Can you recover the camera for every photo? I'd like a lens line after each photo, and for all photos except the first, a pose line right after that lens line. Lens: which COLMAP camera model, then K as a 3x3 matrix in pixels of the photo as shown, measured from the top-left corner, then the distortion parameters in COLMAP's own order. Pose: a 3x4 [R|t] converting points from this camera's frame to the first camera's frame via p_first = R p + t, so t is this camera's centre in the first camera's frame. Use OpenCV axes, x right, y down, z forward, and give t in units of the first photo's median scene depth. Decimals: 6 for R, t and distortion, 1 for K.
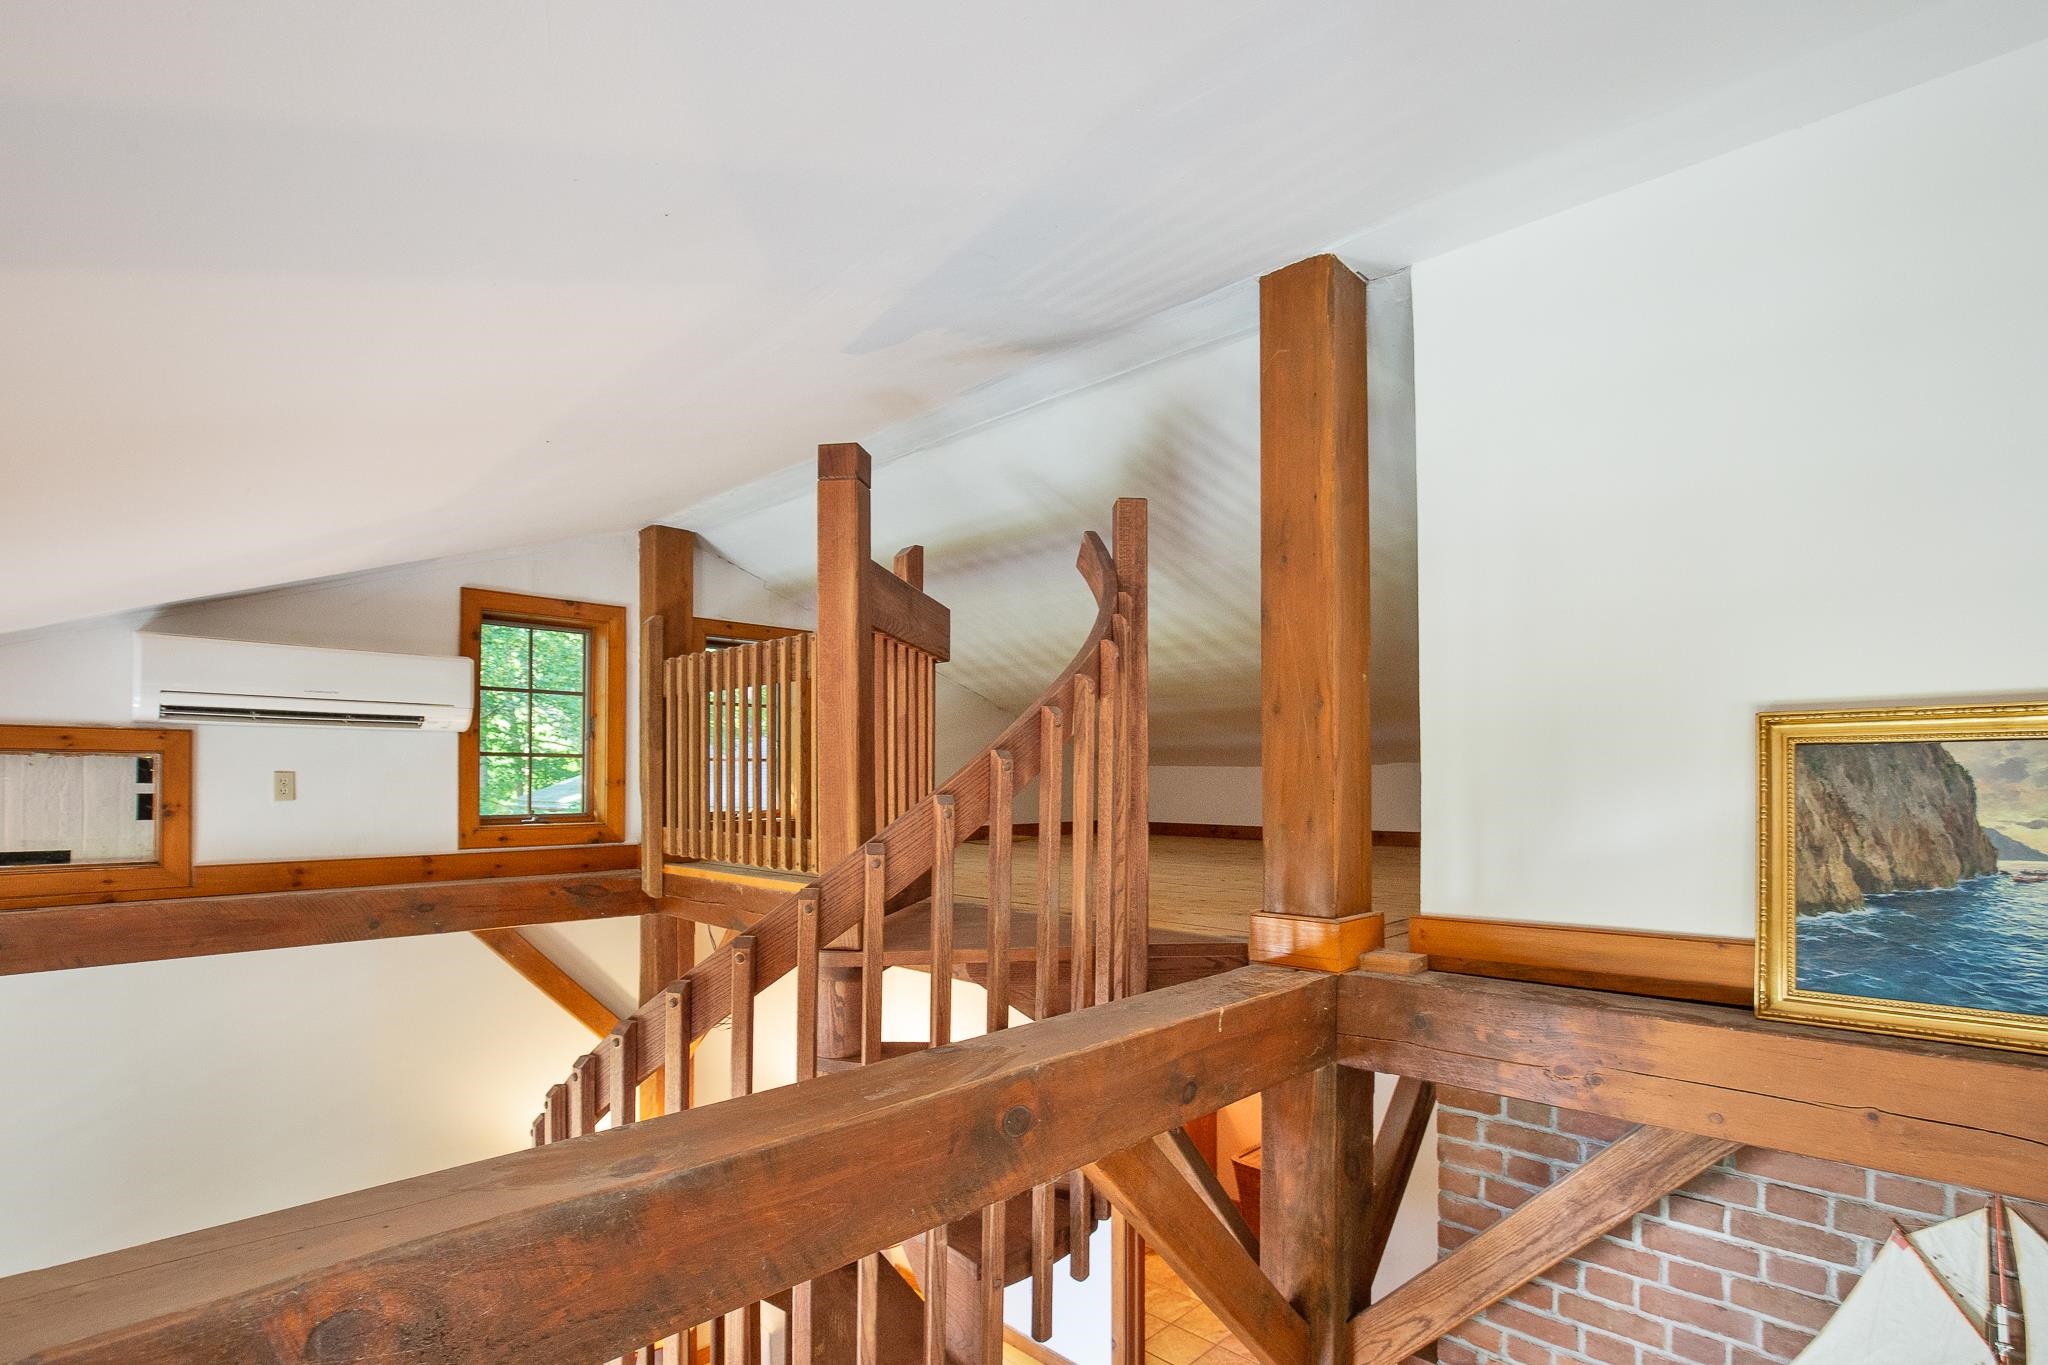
lens RADIAL K [[992.1, 0, 1025.0], [0, 992.1, 777.4], [0, 0, 1]] dist [-0.001683, 0.000163]
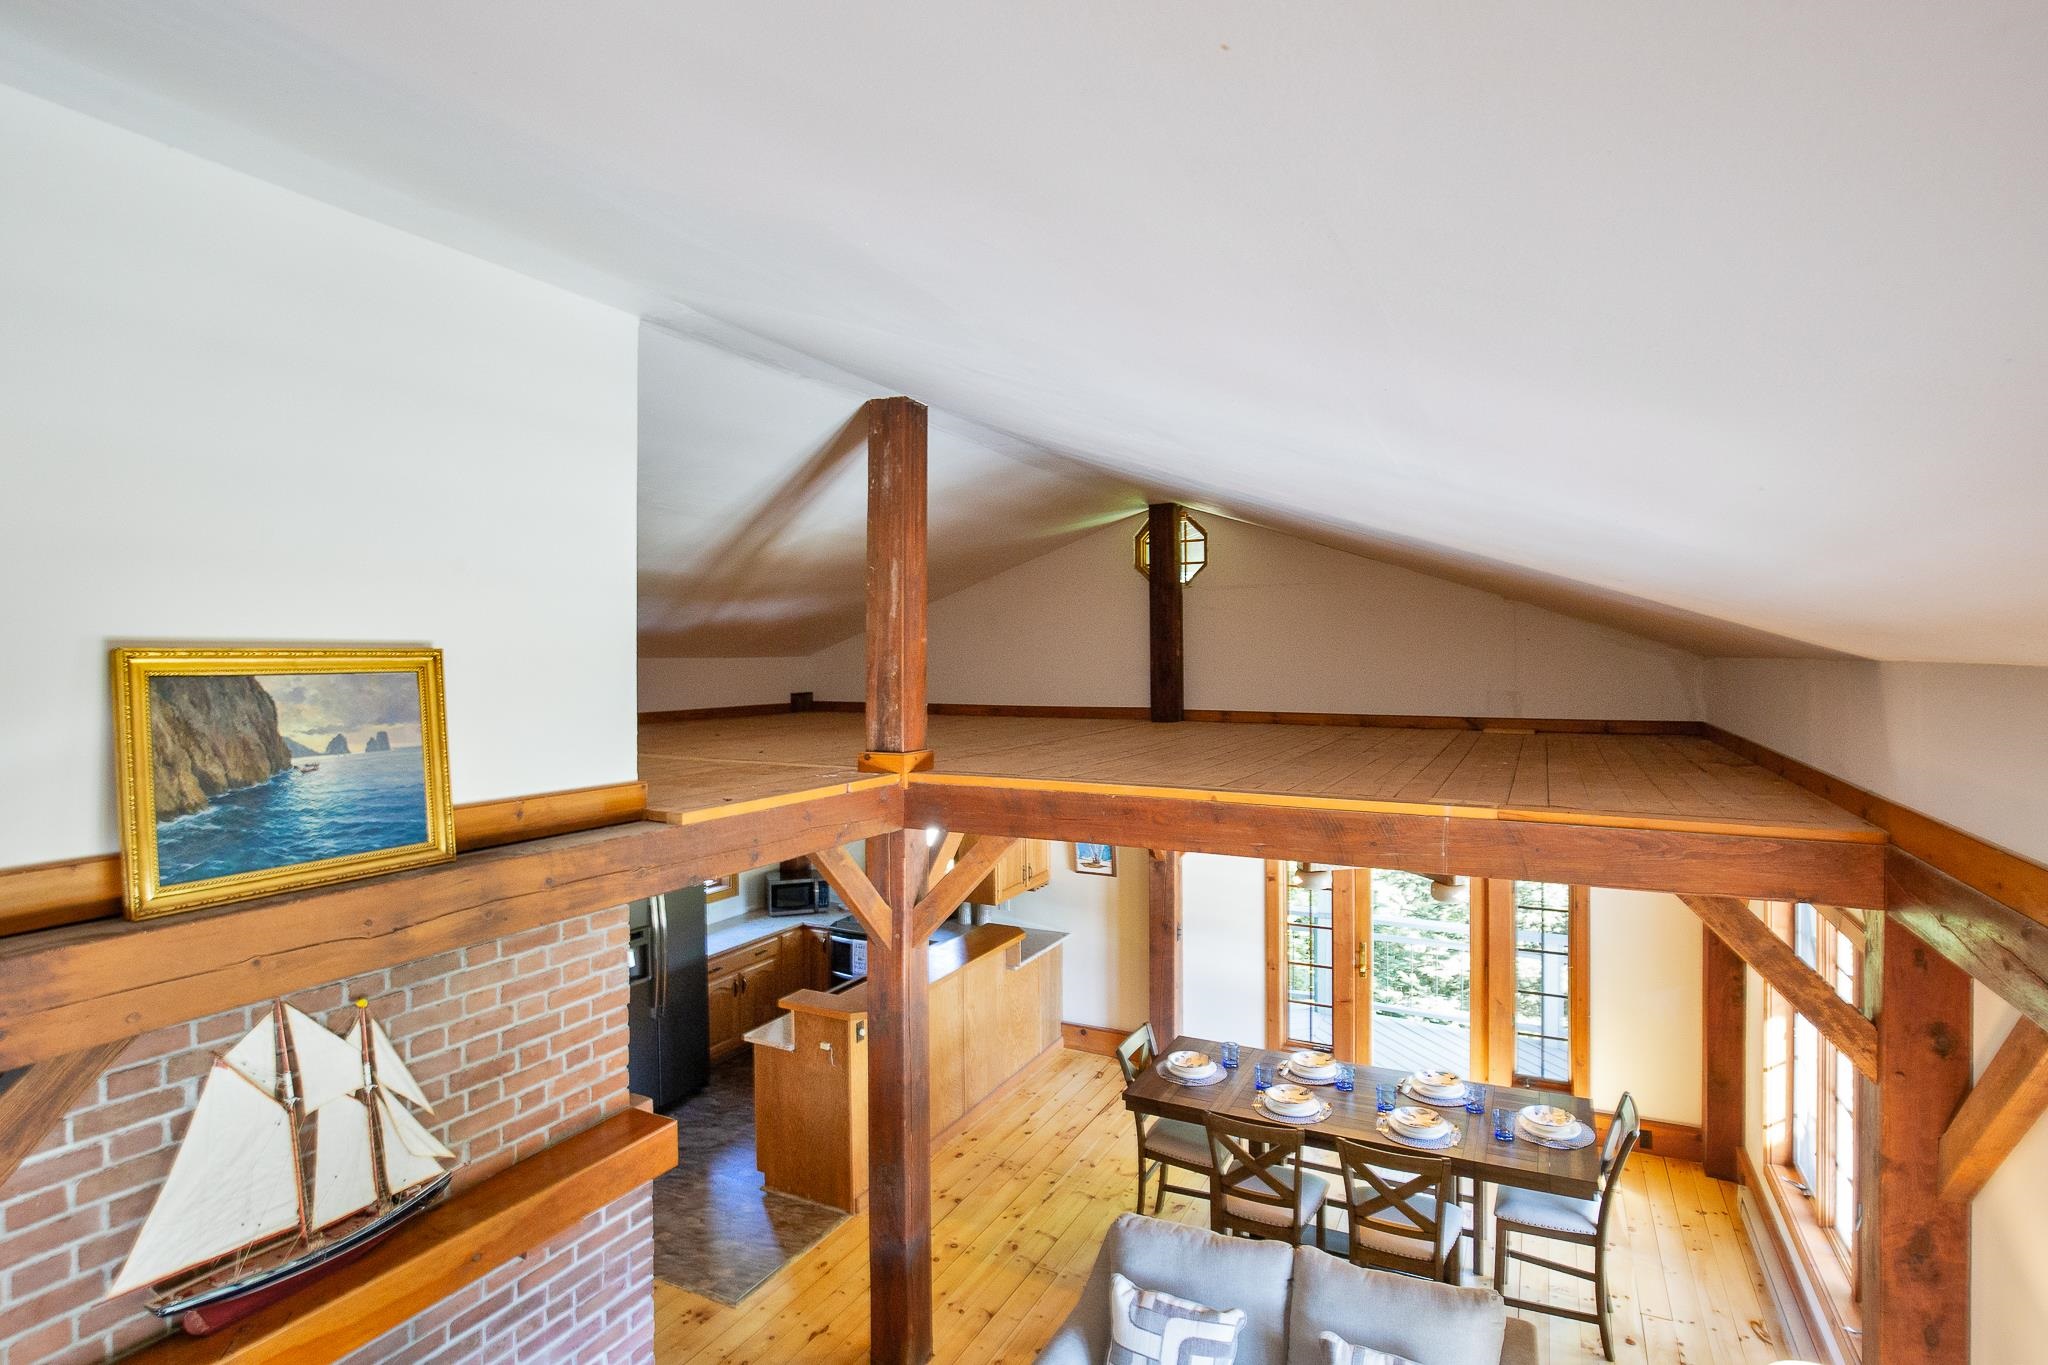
lens RADIAL K [[945.9, 0, 1024.0], [0, 945.9, 682.5], [0, 0, 1]] dist [-0.000433, 0.000087]
pose [[-0.257739, -0.010357, 0.966159, -0.563563], [0.007888, 0.999887, 0.012823, -0.033017], [-0.966182, 0.010926, -0.257629, 0.311609]]
